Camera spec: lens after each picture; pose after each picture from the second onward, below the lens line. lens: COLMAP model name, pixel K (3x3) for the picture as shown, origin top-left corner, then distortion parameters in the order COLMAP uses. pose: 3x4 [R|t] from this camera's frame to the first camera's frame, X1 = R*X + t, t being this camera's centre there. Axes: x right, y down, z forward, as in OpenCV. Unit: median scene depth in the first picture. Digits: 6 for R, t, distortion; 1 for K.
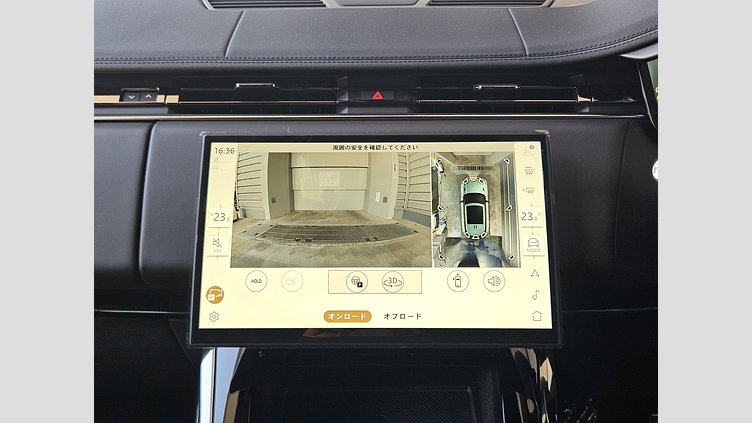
lens RADIAL K [[774.1, 0, 372.6], [0, 774.1, 207.9], [0, 0, 1]] dist [0.056147, 0.000000]
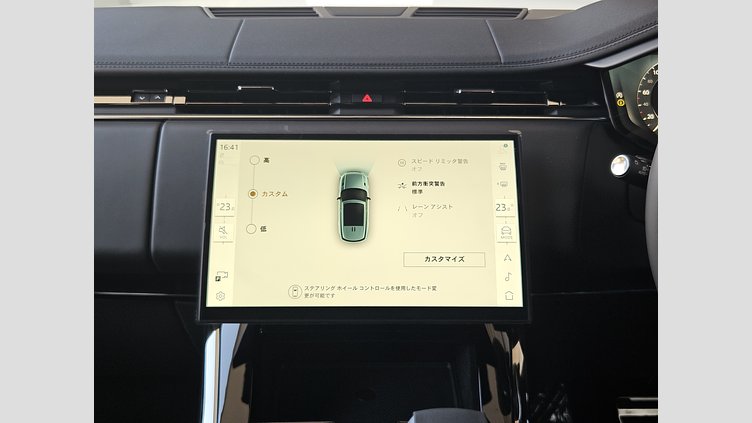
lens RADIAL K [[774.1, 0, 374.5], [0, 774.1, 205.2], [0, 0, 1]] dist [0.056147, 0.000000]
pose [[0.999645, 0.003994, 0.026343, -0.011702], [-0.003811, 0.999968, -0.006971, 0.014819], [-0.026370, 0.006868, 0.999629, -0.102771]]
